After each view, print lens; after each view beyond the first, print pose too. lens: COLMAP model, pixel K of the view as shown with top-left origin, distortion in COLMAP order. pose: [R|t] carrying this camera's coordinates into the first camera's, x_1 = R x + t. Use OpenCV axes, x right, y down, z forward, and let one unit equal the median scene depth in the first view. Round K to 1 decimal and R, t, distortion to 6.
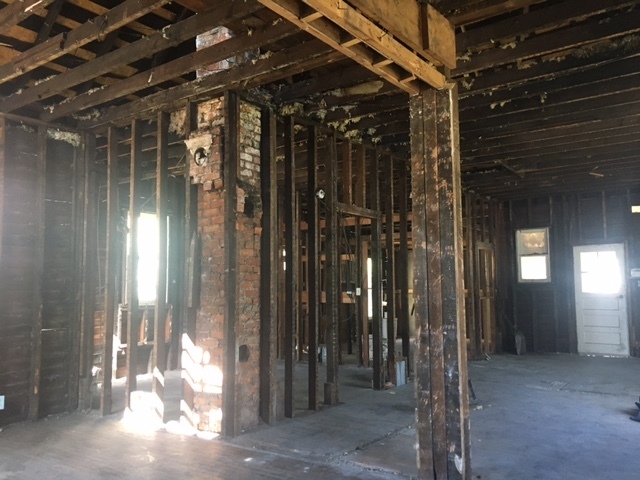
lens RADIAL K [[542.7, 0, 321.8], [0, 542.7, 239.3], [0, 0, 1]] dist [0.078976, -0.062487]
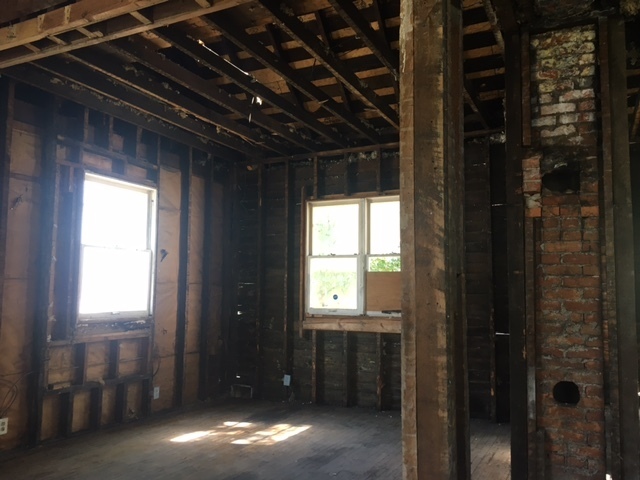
lens RADIAL K [[542.7, 0, 320.9], [0, 542.7, 239.5], [0, 0, 1]] dist [0.078976, -0.062487]
pose [[0.197974, -0.076958, -0.977182, 0.463799], [0.076317, 0.995097, -0.062907, 0.034702], [0.977232, -0.062121, 0.202876, 0.541757]]
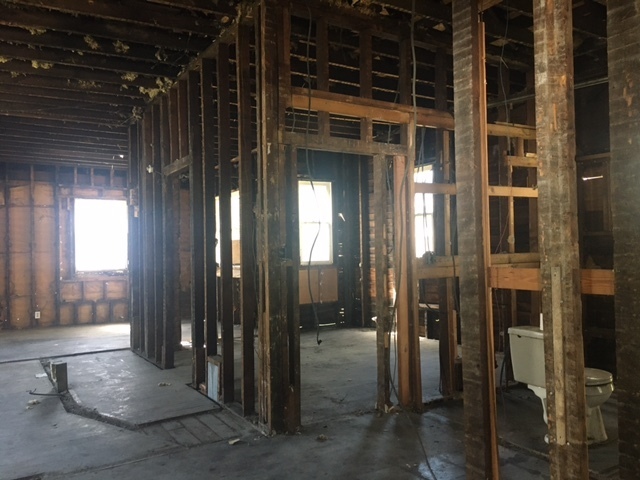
lens RADIAL K [[542.7, 0, 321.2], [0, 542.7, 240.7], [0, 0, 1]] dist [0.078976, -0.062487]
pose [[-0.366054, 0.004847, -0.930581, 0.728999], [0.103665, 0.993975, -0.035601, 0.087361], [0.924802, -0.109500, -0.364351, 1.232810]]
